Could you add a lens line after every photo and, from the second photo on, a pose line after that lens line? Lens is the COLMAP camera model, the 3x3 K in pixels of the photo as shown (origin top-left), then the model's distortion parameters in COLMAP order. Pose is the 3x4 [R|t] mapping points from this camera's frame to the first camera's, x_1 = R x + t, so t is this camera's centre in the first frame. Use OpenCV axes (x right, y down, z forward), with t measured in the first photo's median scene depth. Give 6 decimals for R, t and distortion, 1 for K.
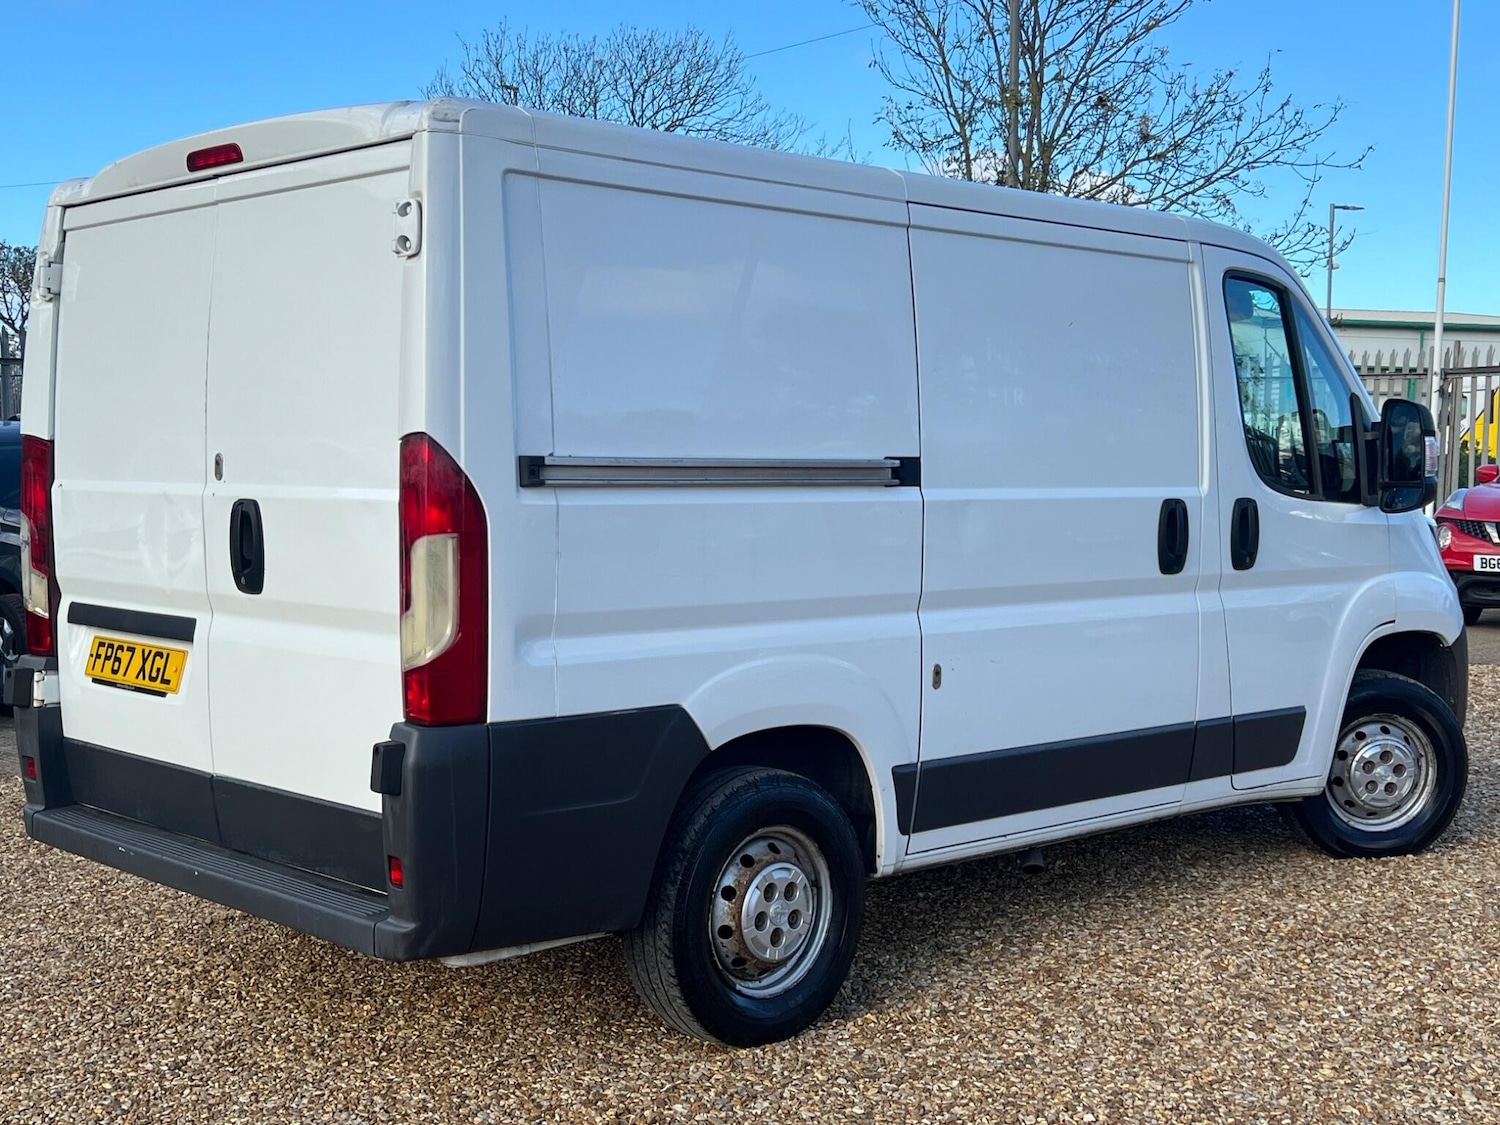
lens RADIAL K [[1906.1, 0, 750.0], [0, 1906.1, 562.5], [0, 0, 1]] dist [0.217655, -0.633266]
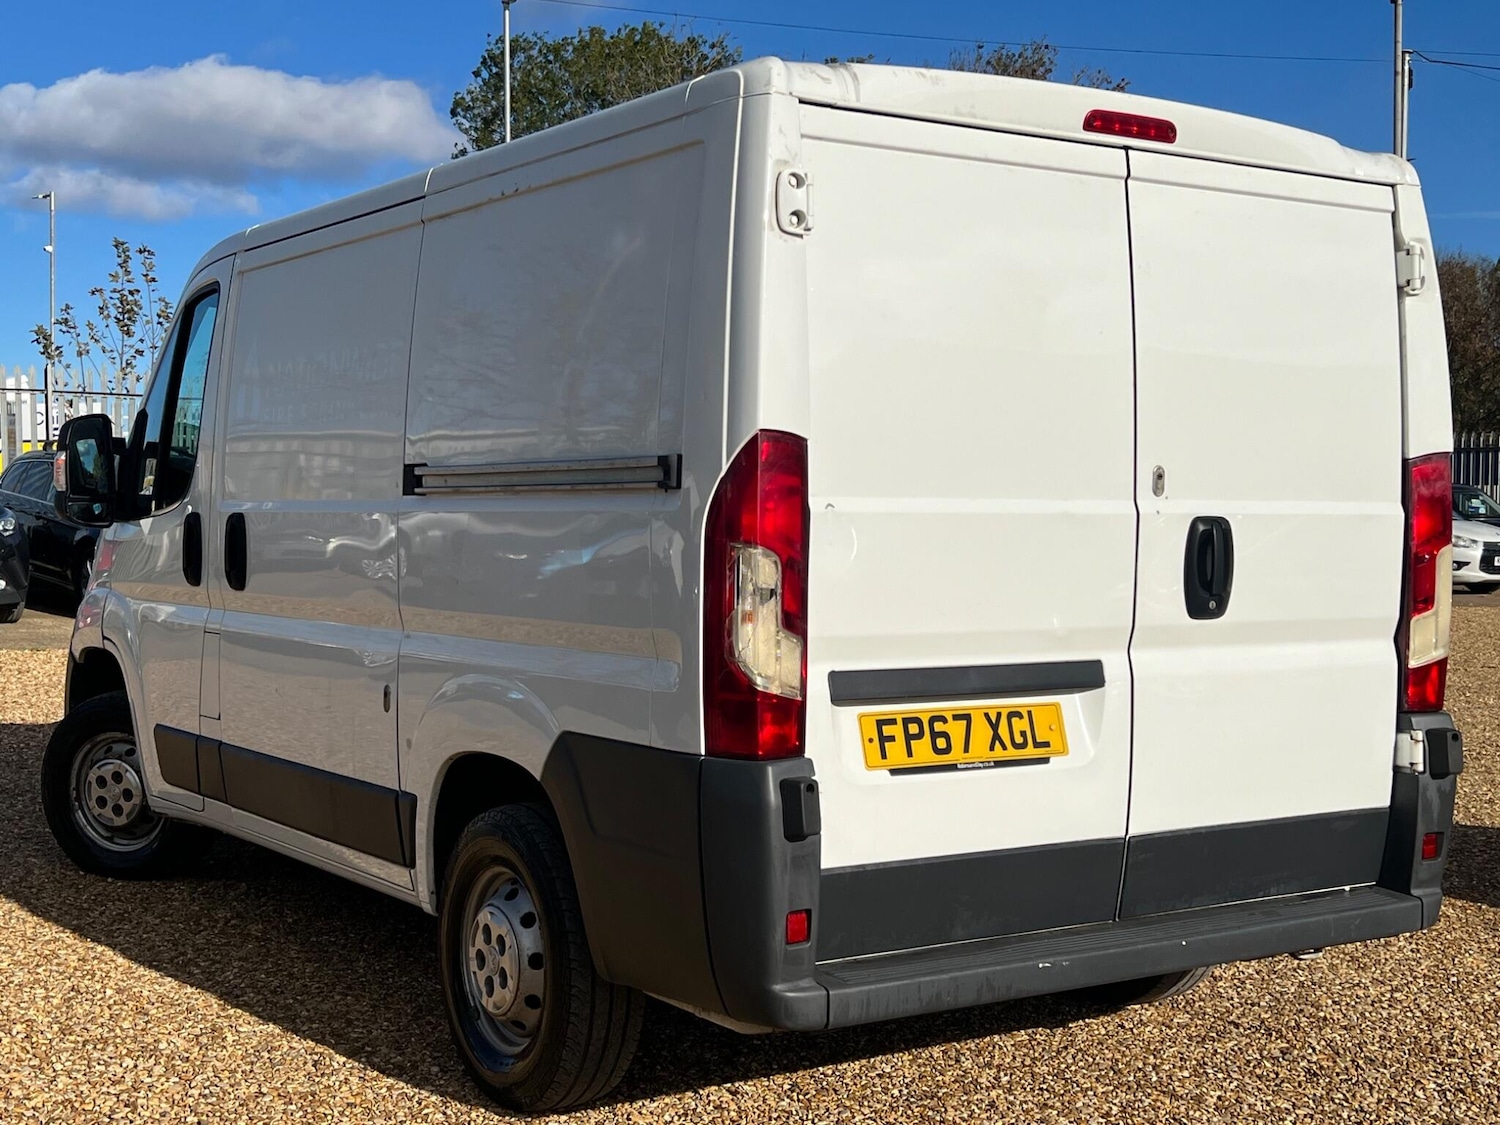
lens RADIAL K [[1968.0, 0, 750.0], [0, 1968.0, 562.5], [0, 0, 1]] dist [0.189127, -0.538410]
pose [[0.167538, -0.027369, 0.985486, -1.127428], [0.048409, 0.998637, 0.019504, -0.036507], [-0.984676, 0.044439, 0.168635, 0.968773]]
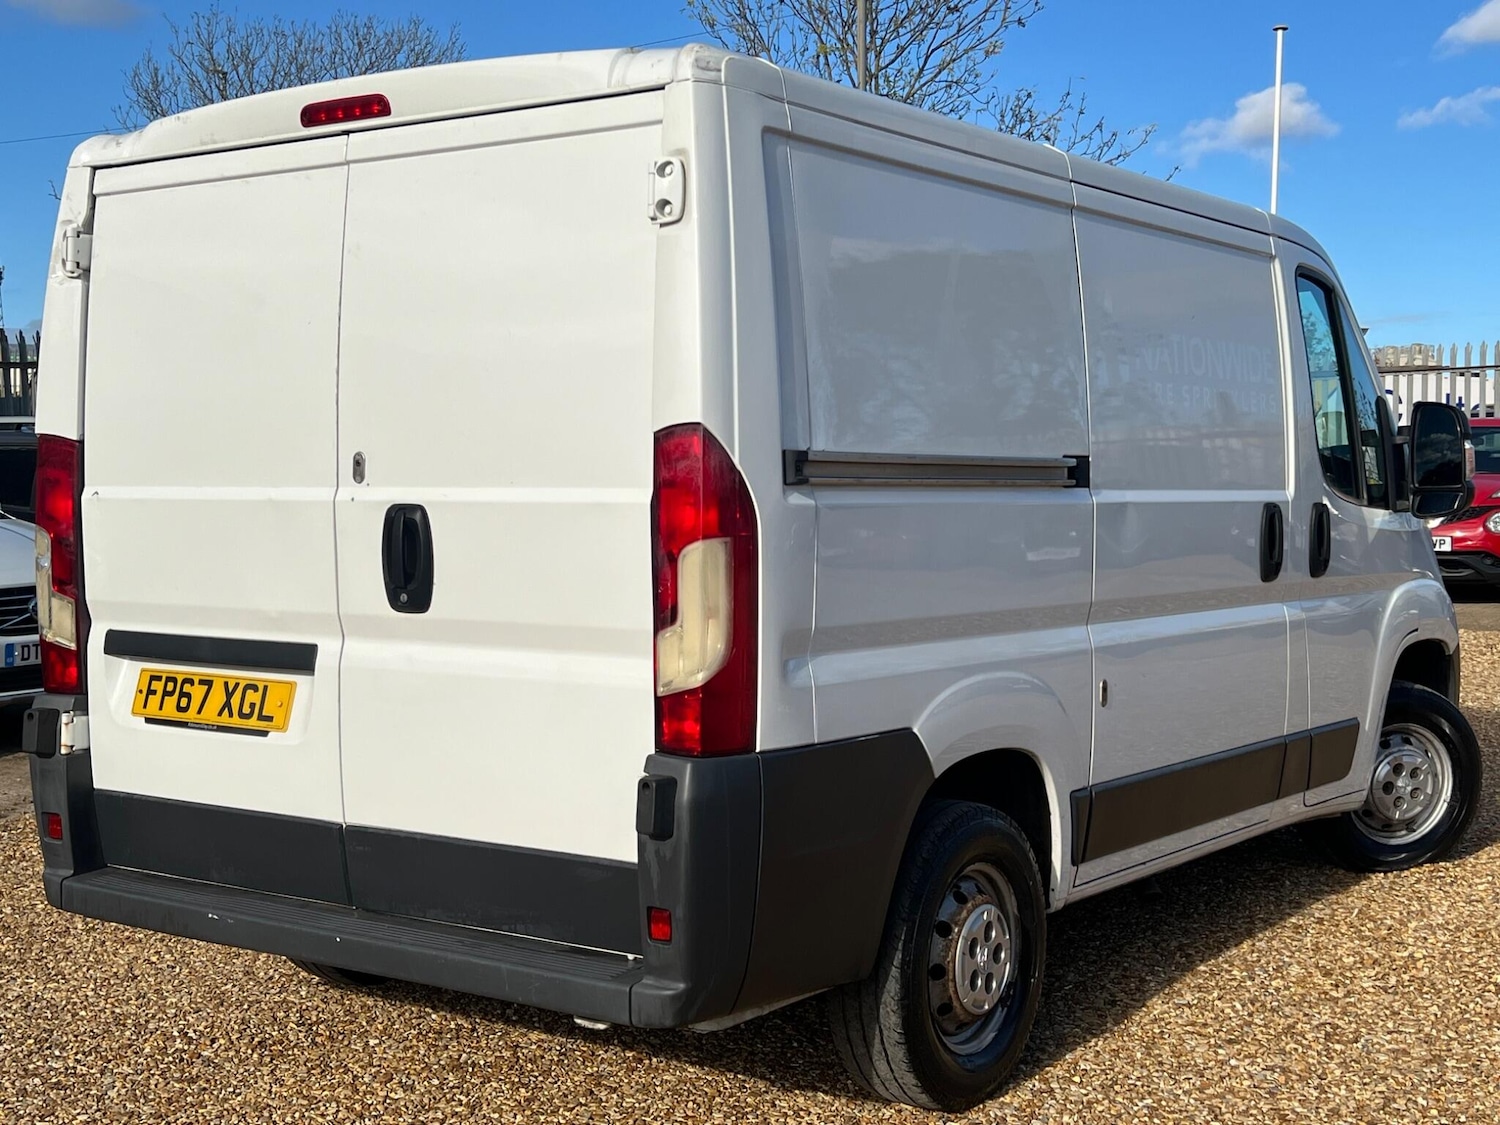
lens RADIAL K [[1968.0, 0, 750.0], [0, 1968.0, 562.5], [0, 0, 1]] dist [0.189127, -0.538410]
pose [[0.982211, -0.011093, 0.187453, -0.253097], [0.013747, 0.999823, -0.012869, 0.006462], [-0.187277, 0.015217, 0.982189, 0.089288]]
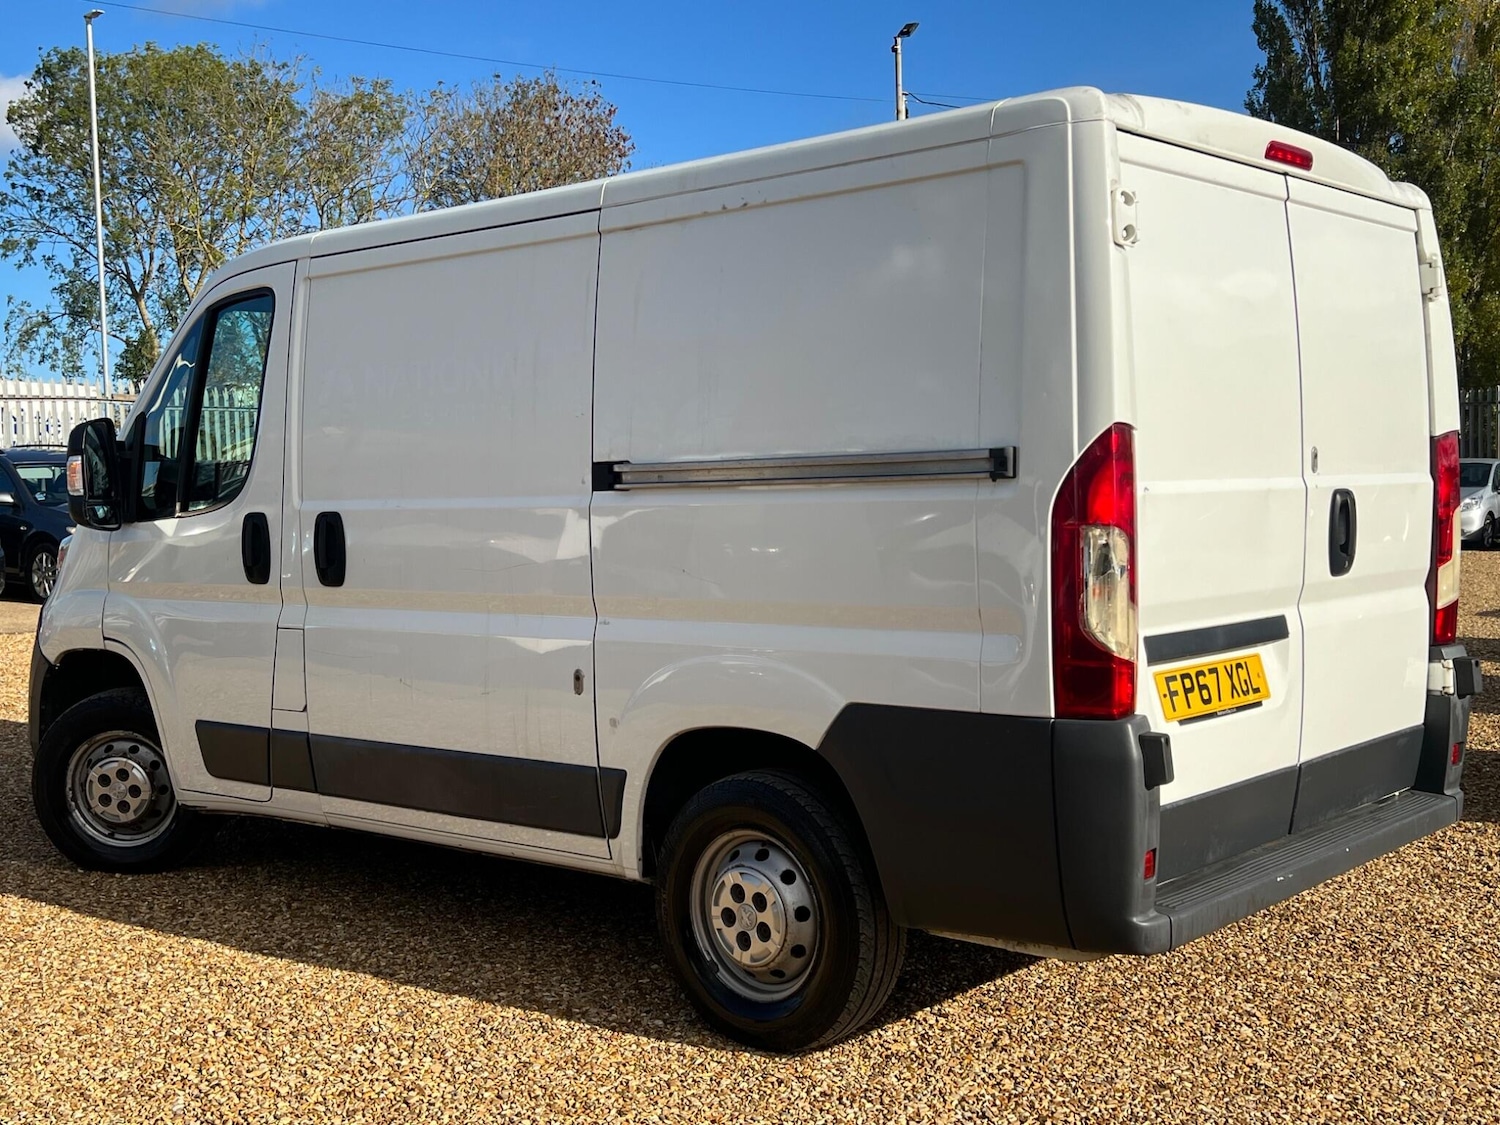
lens RADIAL K [[1726.3, 0, 750.0], [0, 1726.3, 562.5], [0, 0, 1]] dist [0.194483, -0.508945]
pose [[-0.097453, -0.046783, 0.994140, -1.107934], [0.076462, 0.995590, 0.054347, -0.064490], [-0.992299, 0.081311, -0.093446, 1.306272]]
